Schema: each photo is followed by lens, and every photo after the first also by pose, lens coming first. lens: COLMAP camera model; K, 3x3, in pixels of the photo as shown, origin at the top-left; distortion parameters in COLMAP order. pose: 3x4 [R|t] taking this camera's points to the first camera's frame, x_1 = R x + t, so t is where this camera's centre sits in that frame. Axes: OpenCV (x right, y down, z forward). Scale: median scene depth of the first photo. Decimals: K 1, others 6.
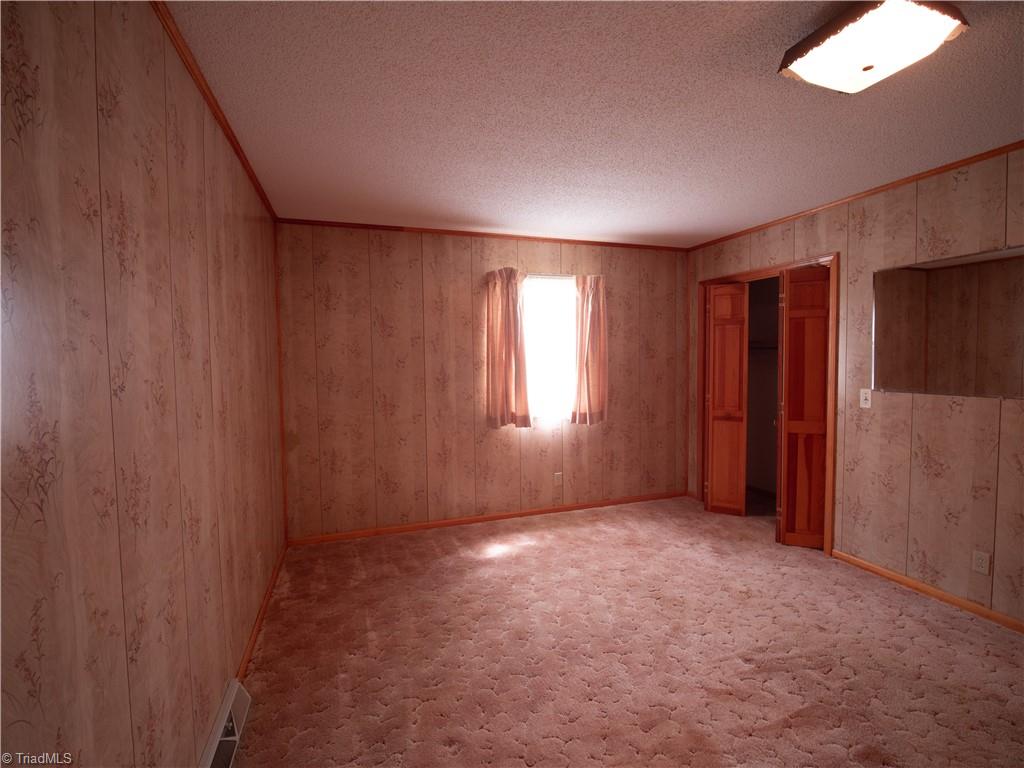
lens RADIAL K [[463.6, 0, 512.4], [0, 463.6, 378.2], [0, 0, 1]] dist [-0.017156, -0.001271]
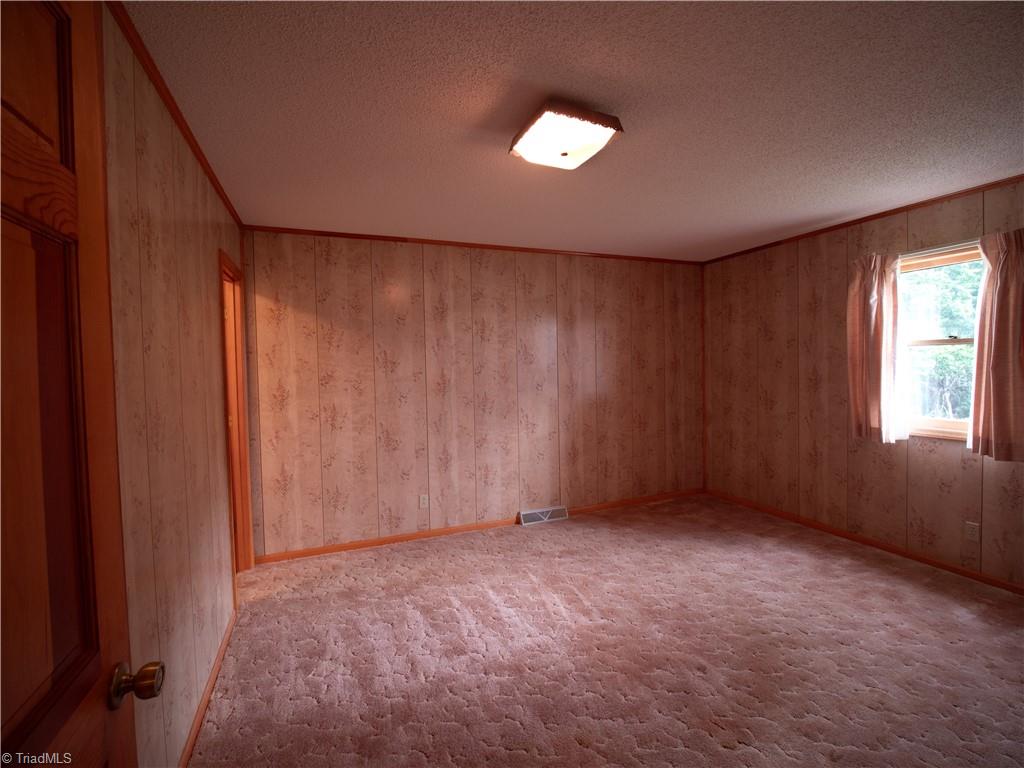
lens RADIAL K [[463.6, 0, 511.4], [0, 463.6, 382.3], [0, 0, 1]] dist [-0.017156, -0.001271]
pose [[0.057660, 0.050507, -0.997058, 0.857874], [-0.022802, 0.998526, 0.049263, -0.029125], [0.998076, 0.019894, 0.058727, 0.307944]]
